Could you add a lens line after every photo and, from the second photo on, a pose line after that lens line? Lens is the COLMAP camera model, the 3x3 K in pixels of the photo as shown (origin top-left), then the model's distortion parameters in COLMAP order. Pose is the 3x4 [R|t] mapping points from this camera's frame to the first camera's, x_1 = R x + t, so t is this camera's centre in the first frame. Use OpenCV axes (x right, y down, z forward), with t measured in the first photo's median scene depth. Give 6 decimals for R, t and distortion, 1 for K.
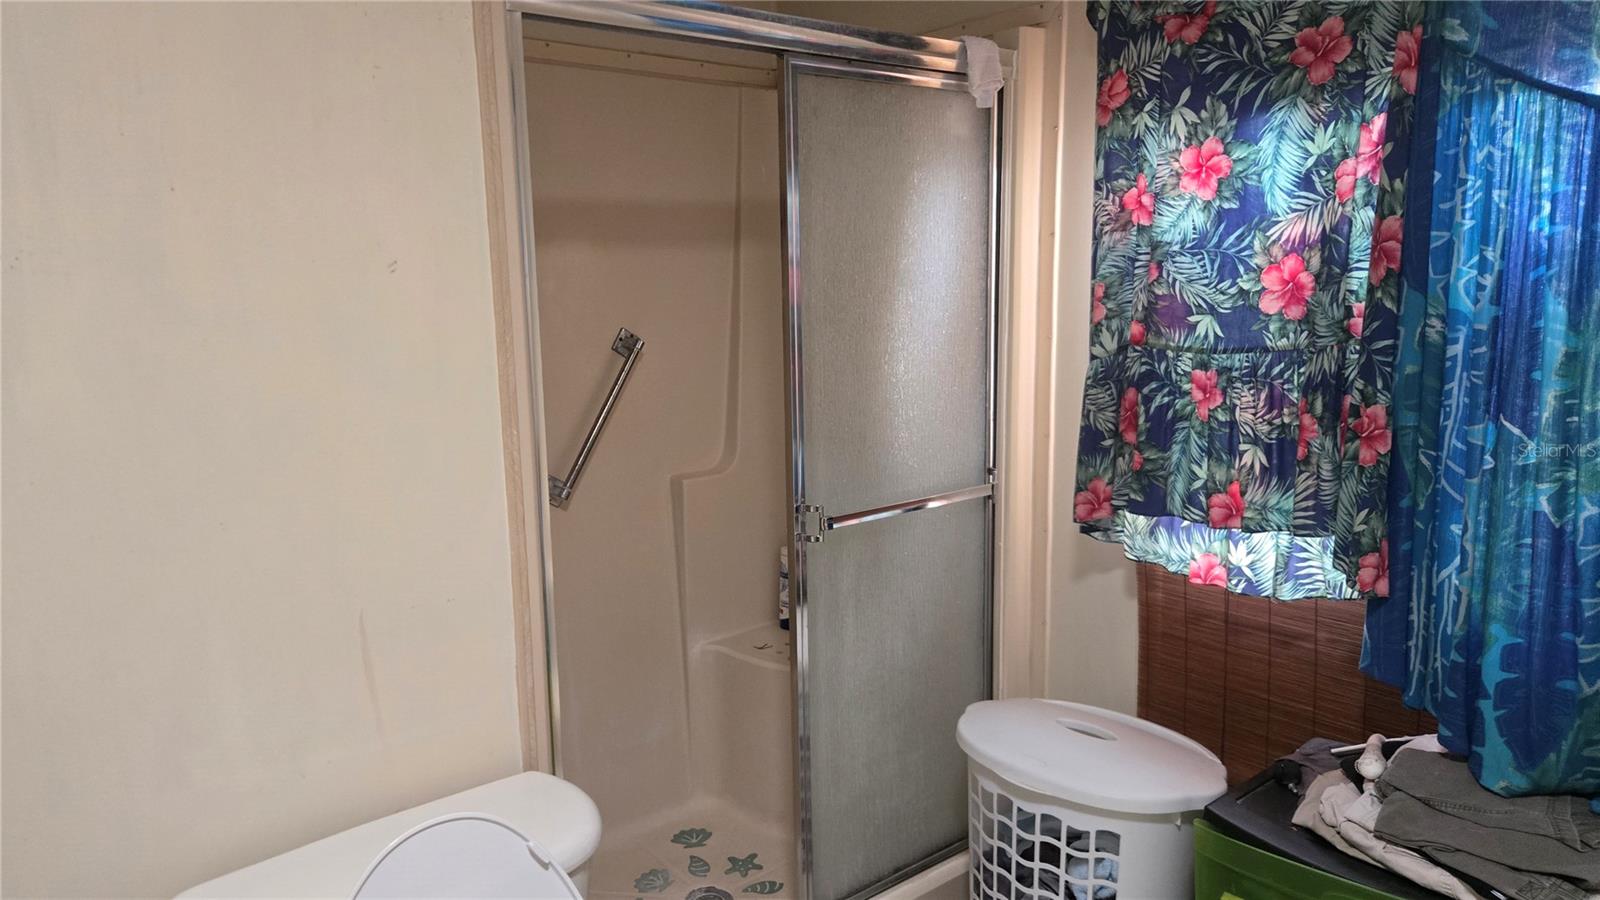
lens RADIAL K [[1077.4, 0, 802.4], [0, 1077.4, 458.6], [0, 0, 1]] dist [0.028972, -0.016530]
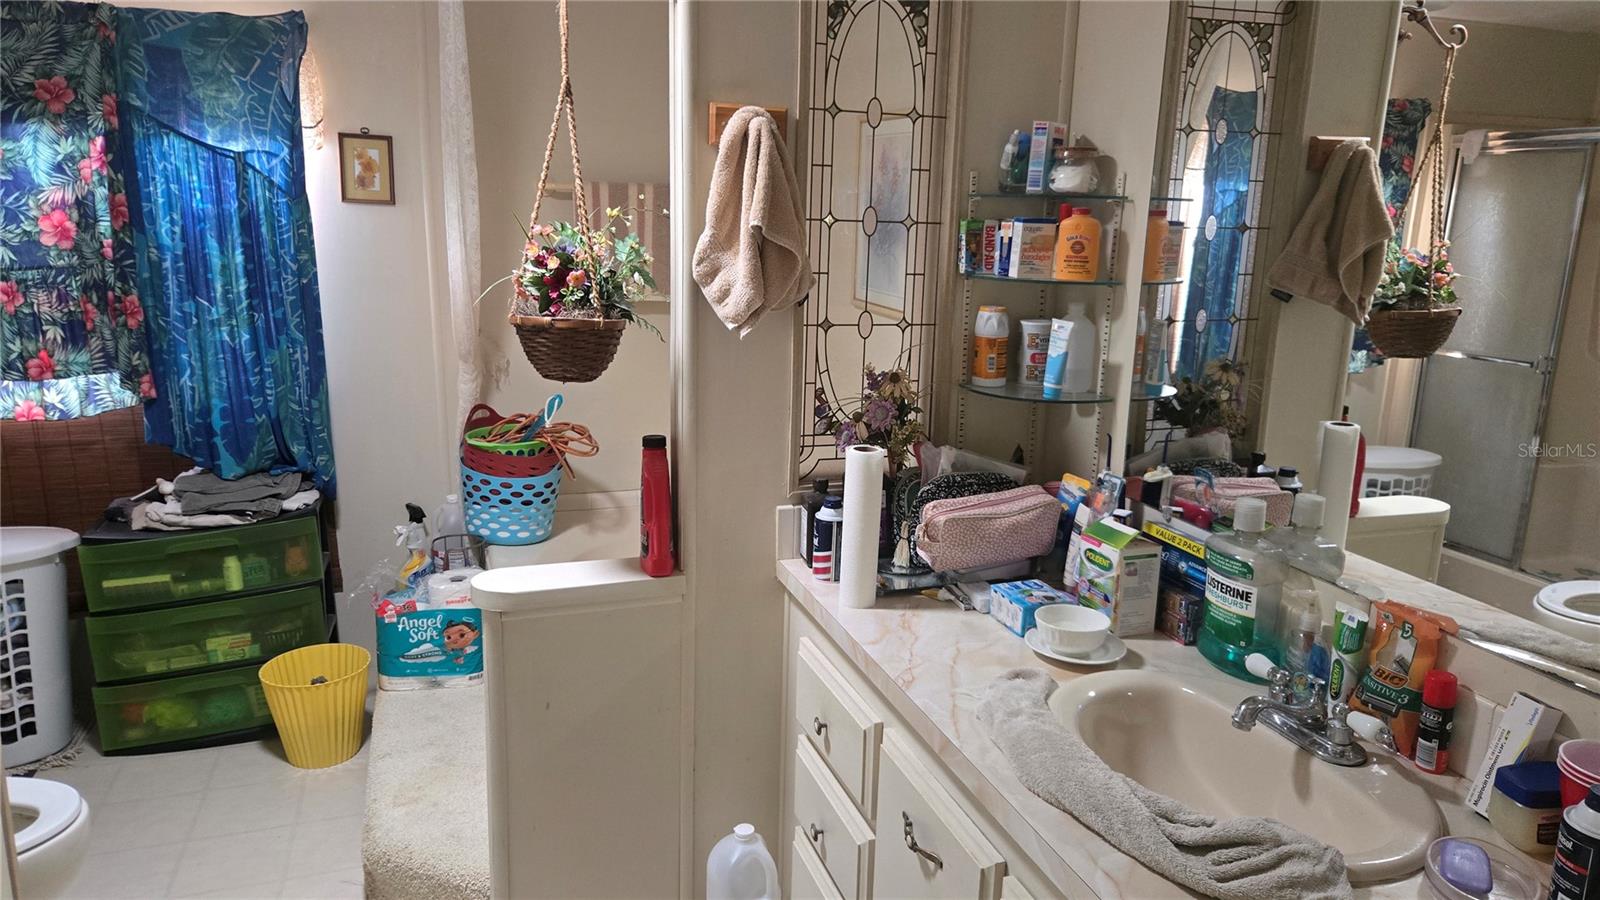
lens RADIAL K [[1077.4, 0, 806.0], [0, 1077.4, 454.2], [0, 0, 1]] dist [0.028972, -0.016530]
pose [[0.343327, -0.182633, 0.921288, -0.827179], [0.124619, 0.981097, 0.148049, 0.084690], [-0.930912, 0.063981, 0.359597, -0.718809]]
